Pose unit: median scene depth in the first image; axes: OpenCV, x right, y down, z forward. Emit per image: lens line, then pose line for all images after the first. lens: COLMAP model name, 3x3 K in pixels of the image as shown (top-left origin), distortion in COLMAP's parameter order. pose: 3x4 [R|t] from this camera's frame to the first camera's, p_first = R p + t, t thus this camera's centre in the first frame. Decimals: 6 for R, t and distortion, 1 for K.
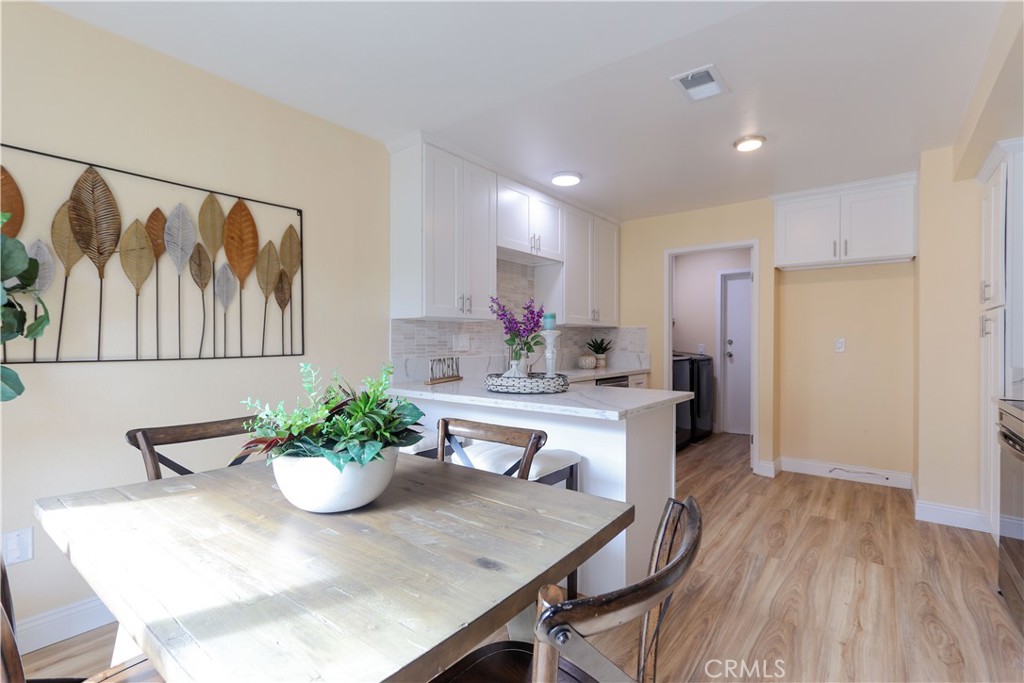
lens RADIAL K [[468.6, 0, 521.7], [0, 468.6, 344.0], [0, 0, 1]] dist [0.003401, 0.000281]
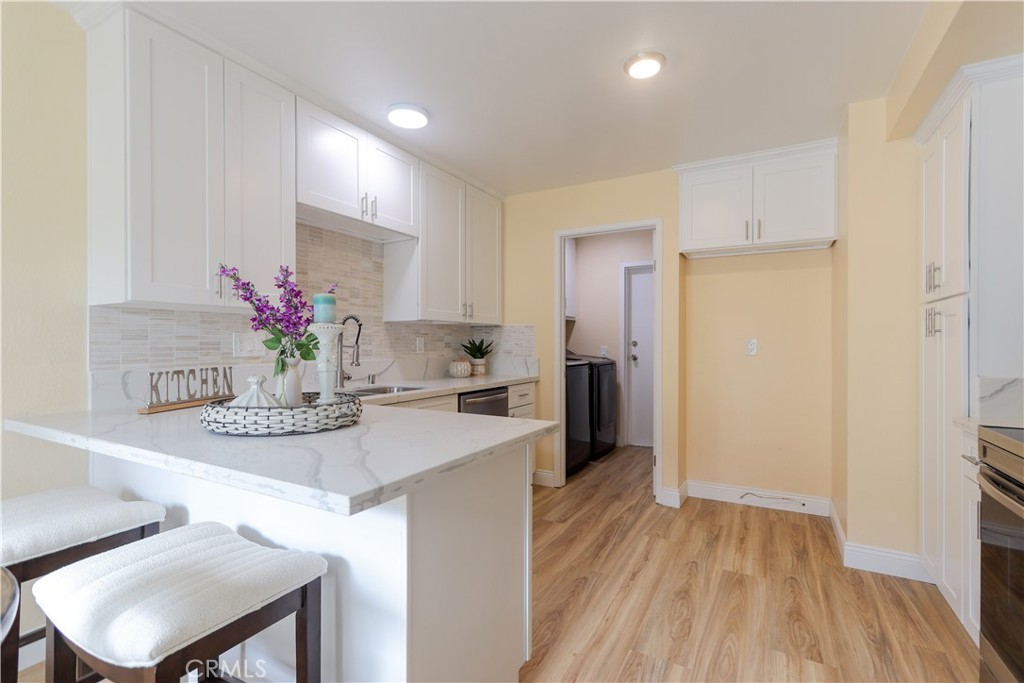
lens RADIAL K [[468.6, 0, 521.8], [0, 468.6, 344.6], [0, 0, 1]] dist [0.003401, 0.000281]
pose [[0.986575, -0.001332, 0.163305, 0.162058], [0.001787, 0.999995, -0.002637, -0.000560], [-0.163301, 0.002893, 0.986572, 0.287877]]
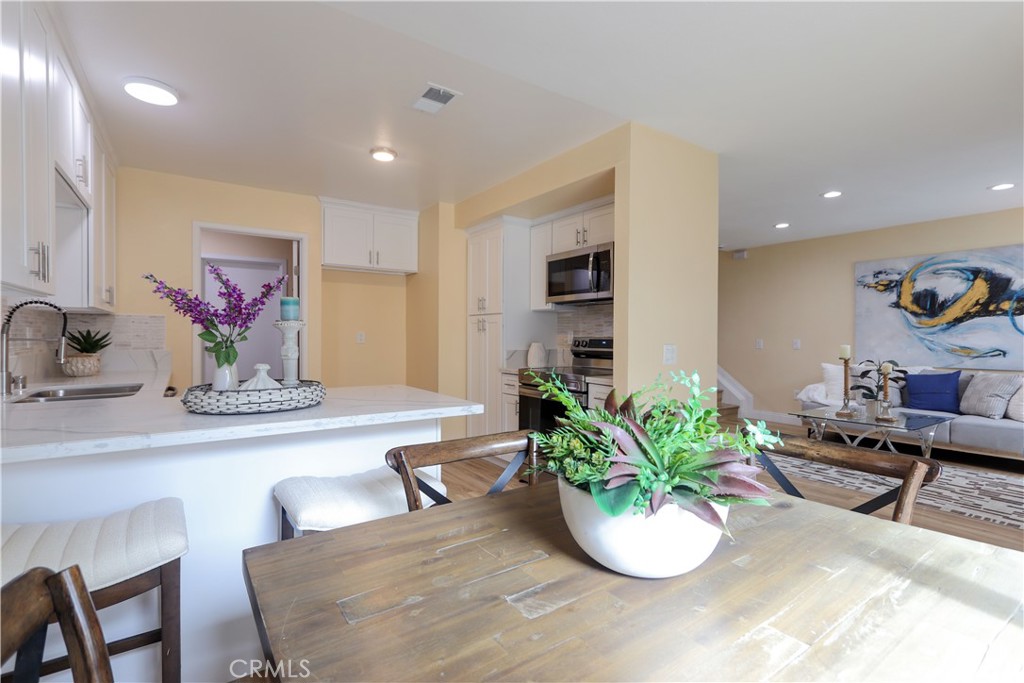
lens RADIAL K [[468.6, 0, 498.9], [0, 468.6, 336.0], [0, 0, 1]] dist [0.003401, 0.000281]
pose [[0.328443, -0.003943, 0.944516, -0.410345], [0.003250, 0.999990, 0.003045, -0.004934], [-0.944518, 0.002069, 0.328452, 0.341058]]
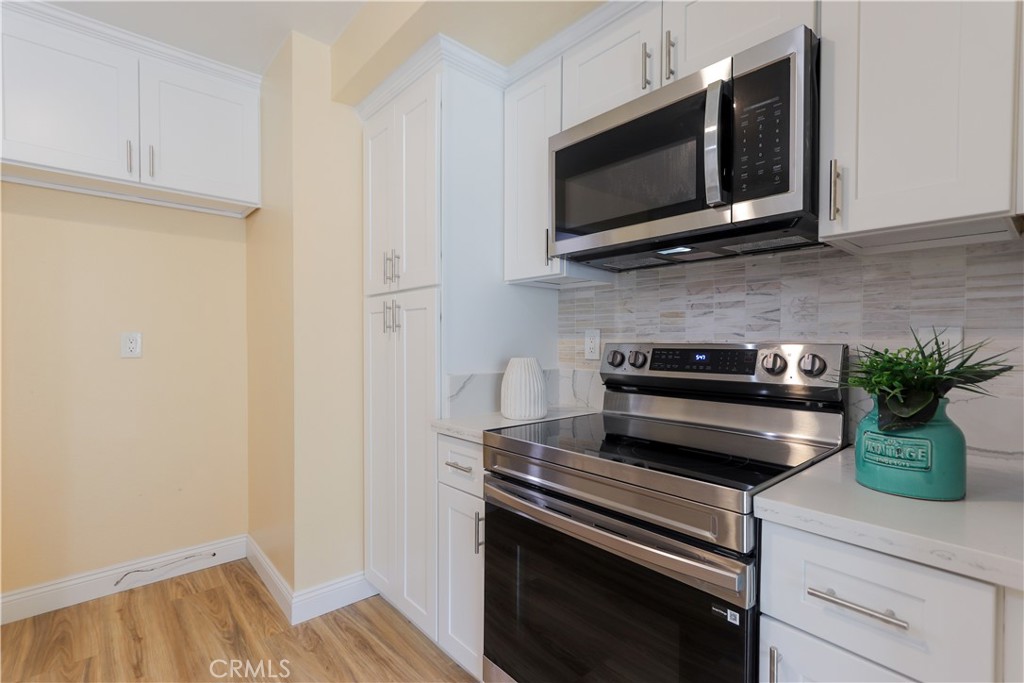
lens RADIAL K [[468.6, 0, 507.4], [0, 468.6, 343.5], [0, 0, 1]] dist [0.003401, 0.000281]
pose [[0.194992, -0.014689, 0.980695, 0.276949], [0.005728, 0.999888, 0.013838, -0.005265], [-0.980788, 0.002919, 0.195055, 0.567538]]
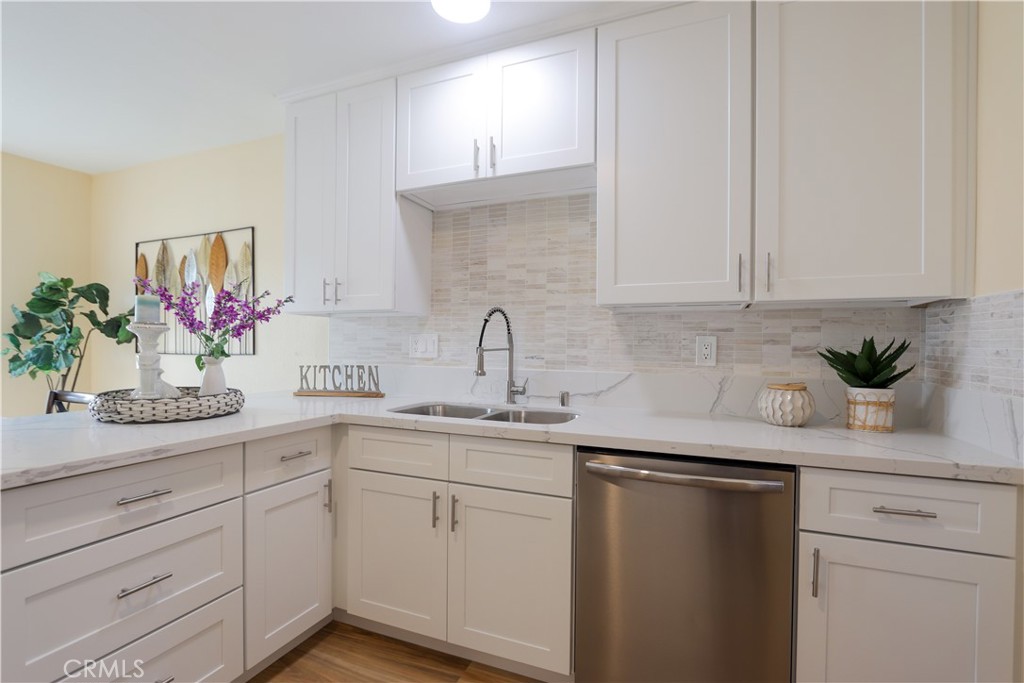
lens RADIAL K [[468.6, 0, 485.4], [0, 468.6, 350.1], [0, 0, 1]] dist [0.003401, 0.000281]
pose [[0.256020, 0.013064, -0.966583, 0.604240], [-0.013849, 0.999856, 0.009845, -0.005101], [0.966572, 0.010866, 0.256164, 0.987418]]
